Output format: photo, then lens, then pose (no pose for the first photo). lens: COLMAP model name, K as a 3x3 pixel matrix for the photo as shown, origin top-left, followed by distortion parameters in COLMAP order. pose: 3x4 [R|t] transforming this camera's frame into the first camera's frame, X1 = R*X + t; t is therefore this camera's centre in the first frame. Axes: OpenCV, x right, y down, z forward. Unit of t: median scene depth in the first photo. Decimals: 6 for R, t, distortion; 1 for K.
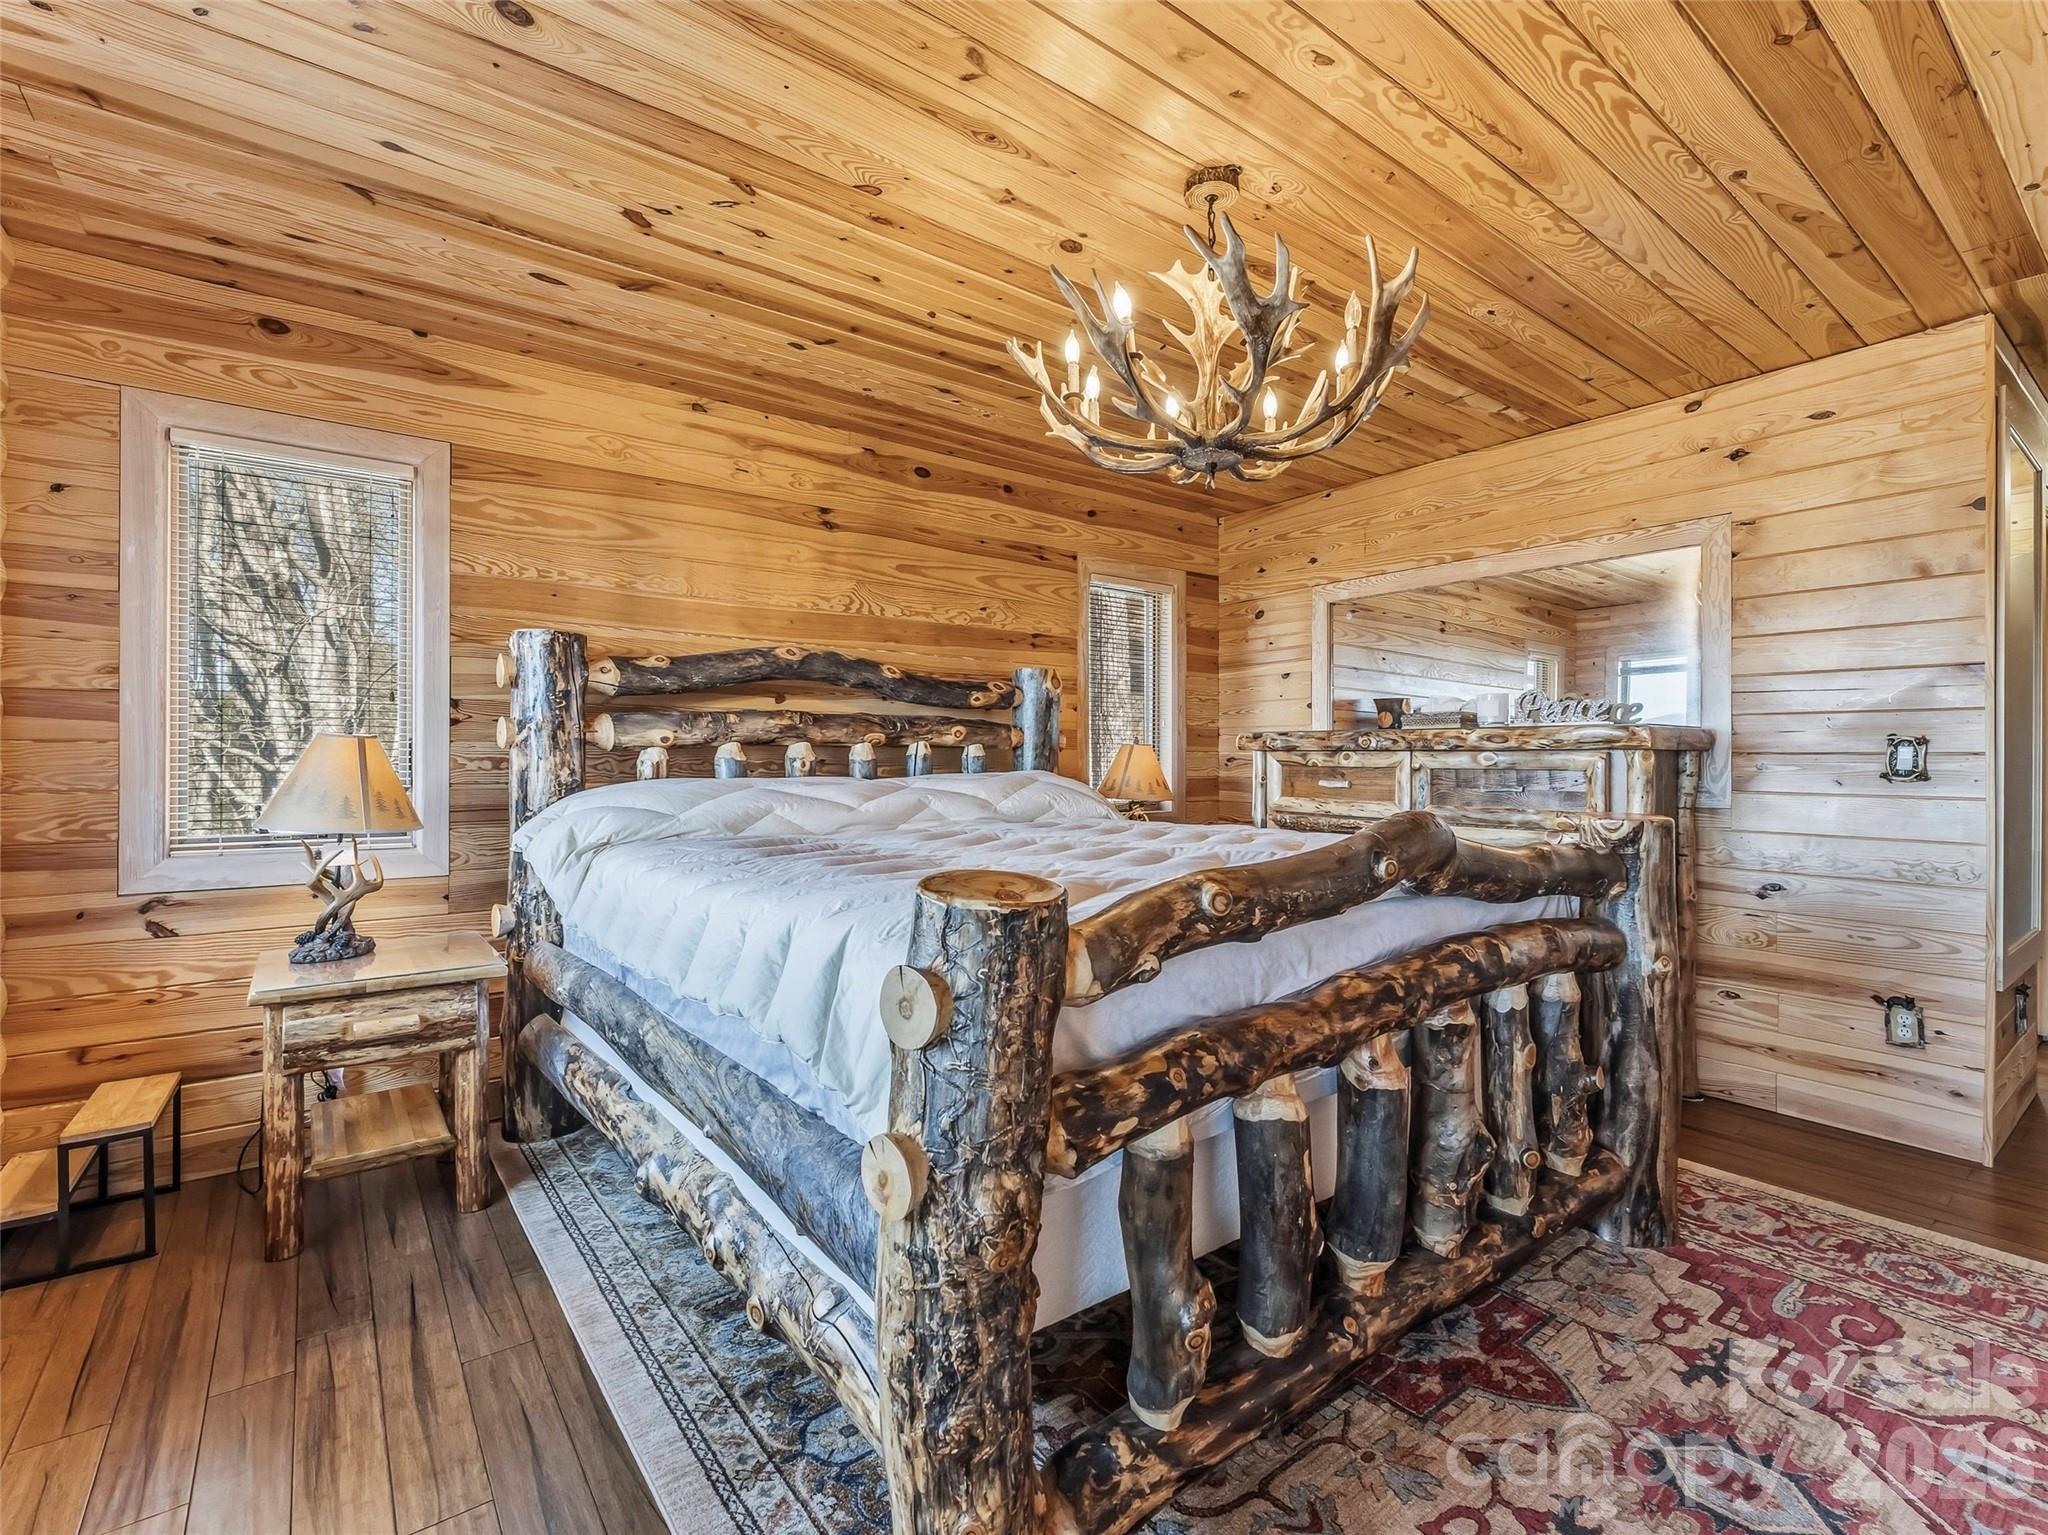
lens RADIAL K [[947.6, 0, 1029.4], [0, 947.6, 764.5], [0, 0, 1]] dist [0.024220, -0.012324]
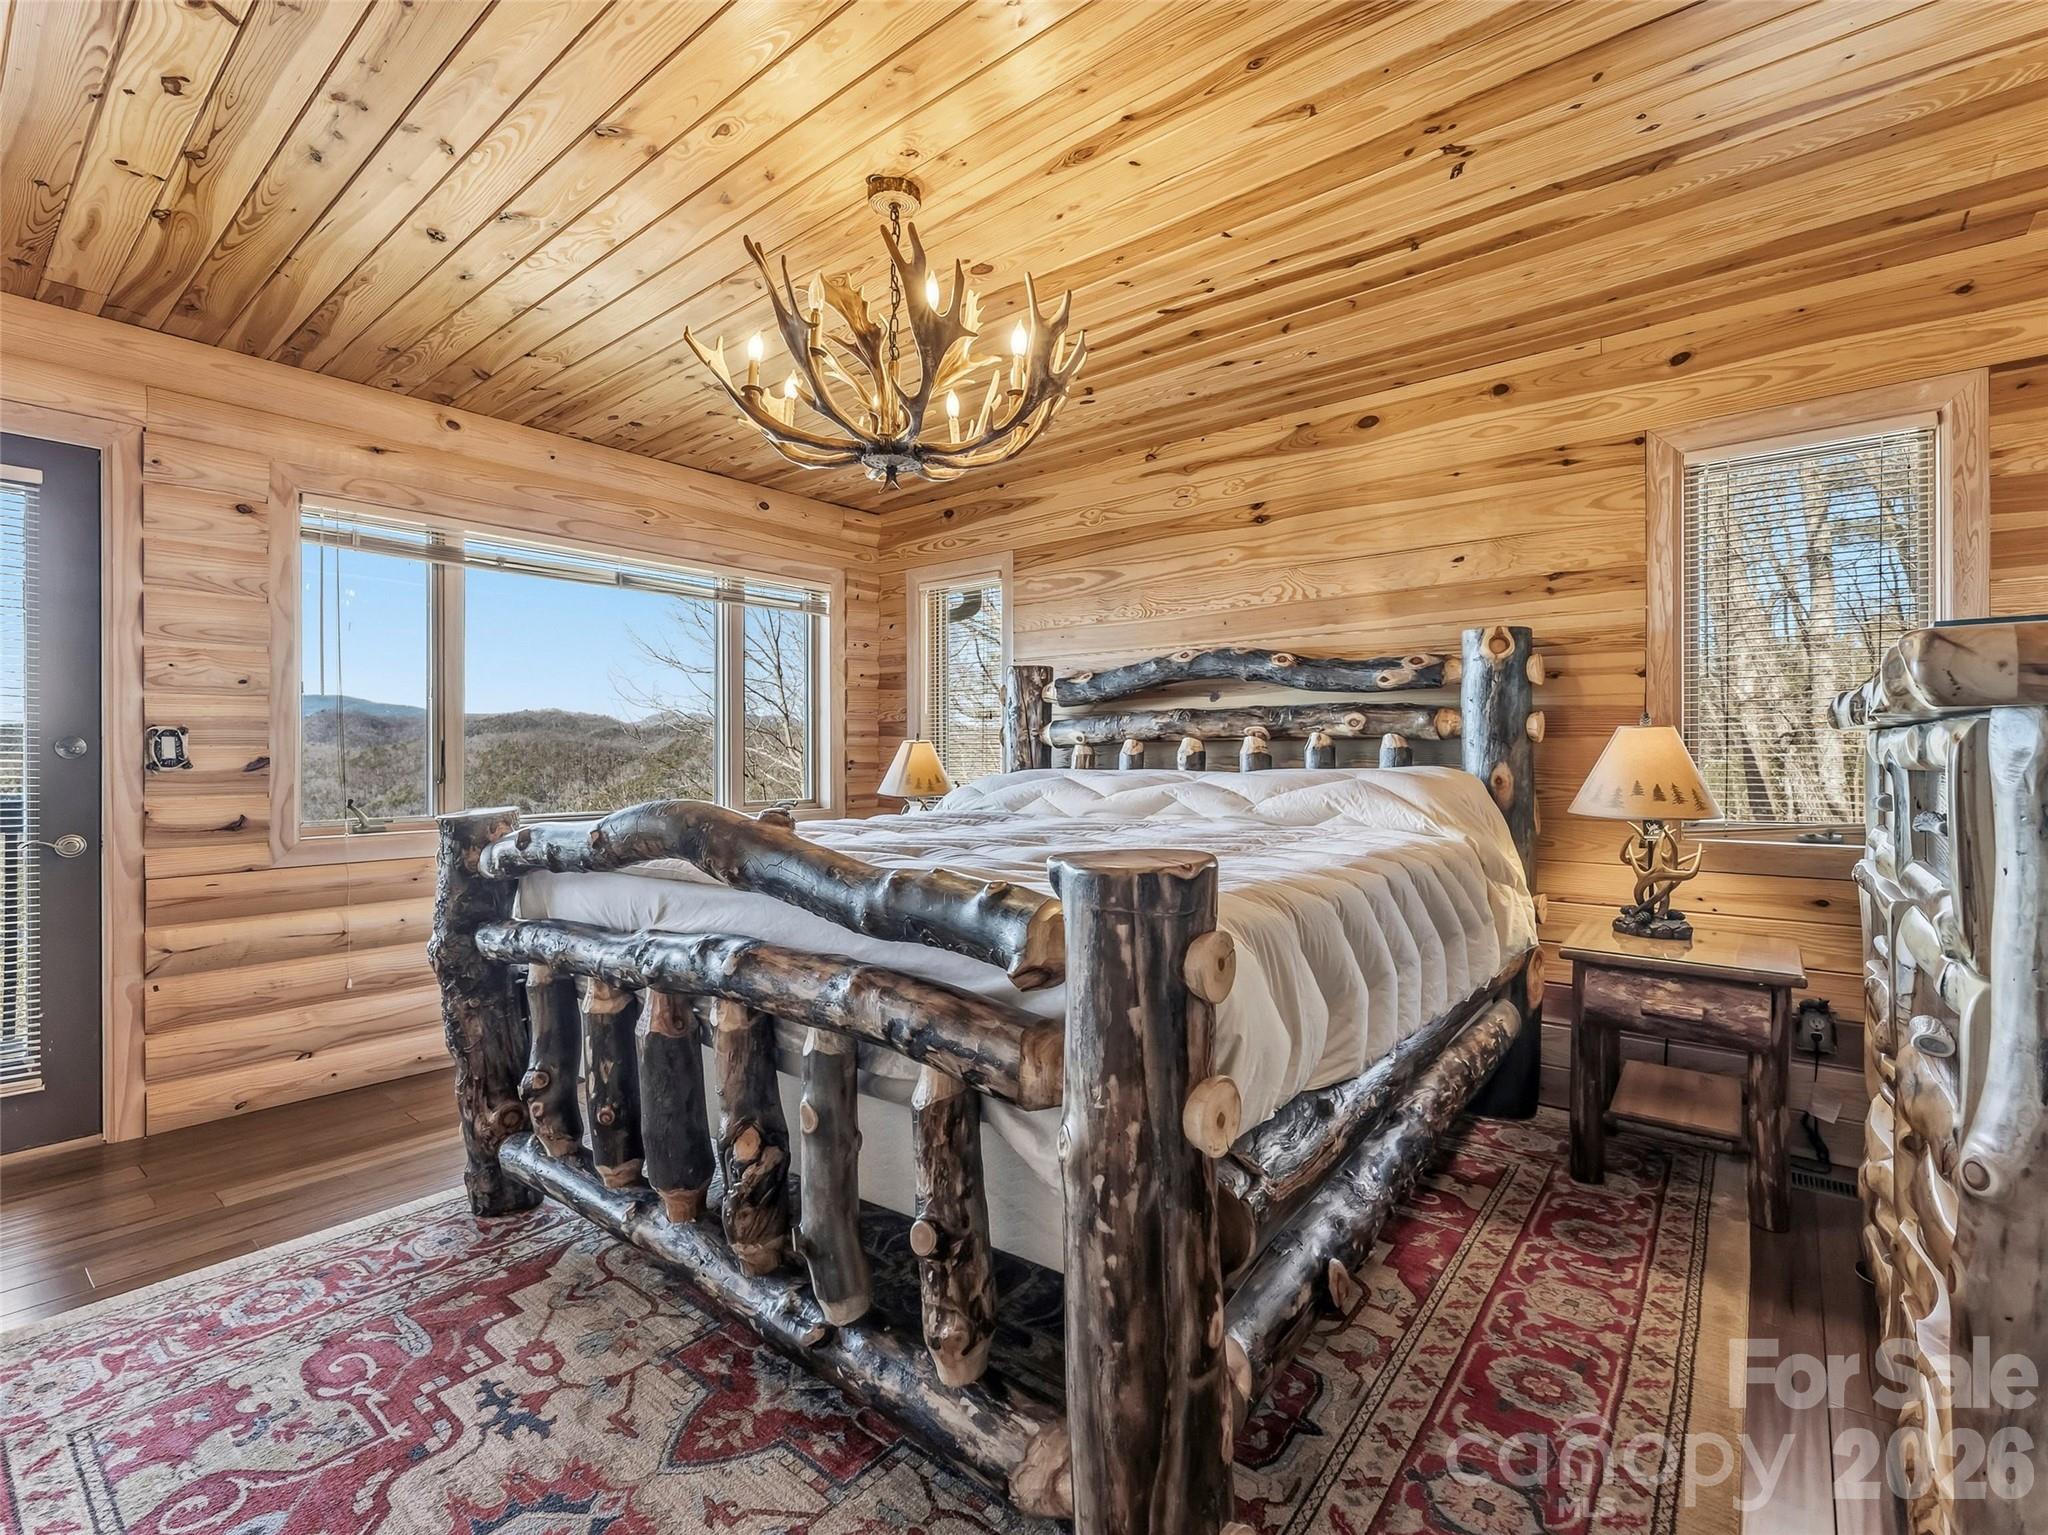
lens RADIAL K [[947.6, 0, 1018.2], [0, 947.6, 765.4], [0, 0, 1]] dist [0.024220, -0.012324]
pose [[0.220828, 0.014074, -0.975211, 0.735711], [0.001811, 0.999888, 0.014841, -0.007056], [0.975311, -0.005044, 0.220778, 0.541363]]
